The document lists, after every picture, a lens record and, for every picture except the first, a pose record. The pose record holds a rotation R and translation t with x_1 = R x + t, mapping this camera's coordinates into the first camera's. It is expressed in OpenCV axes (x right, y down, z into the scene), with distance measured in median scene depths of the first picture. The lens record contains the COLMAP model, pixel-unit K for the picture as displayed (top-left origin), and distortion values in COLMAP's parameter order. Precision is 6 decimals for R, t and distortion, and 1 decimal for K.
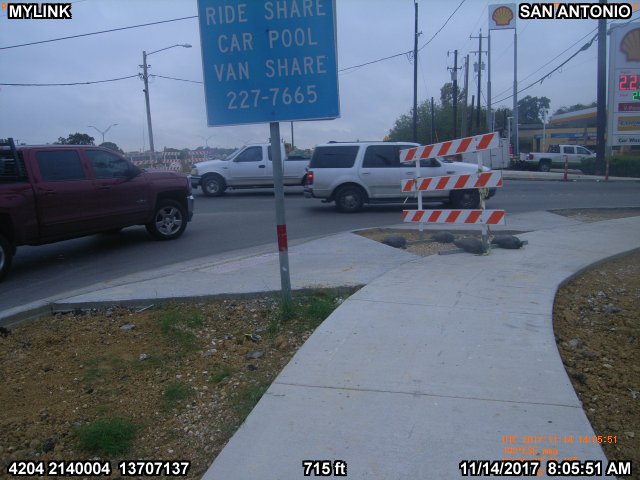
lens RADIAL K [[538.8, 0, 320.0], [0, 538.8, 240.0], [0, 0, 1]] dist [-0.075446, 0.010068]
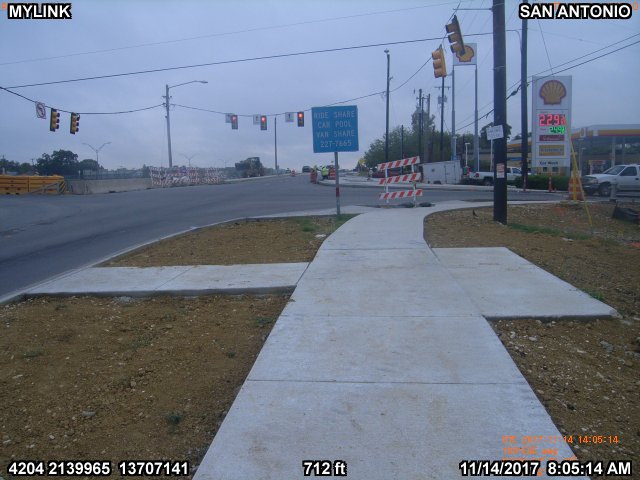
lens RADIAL K [[538.8, 0, 320.0], [0, 538.8, 240.0], [0, 0, 1]] dist [-0.075446, 0.010068]
pose [[0.998721, 0.009253, 0.049714, -0.053951], [-0.007374, 0.999256, -0.037857, 0.063395], [-0.050027, 0.037442, 0.998046, -0.325234]]
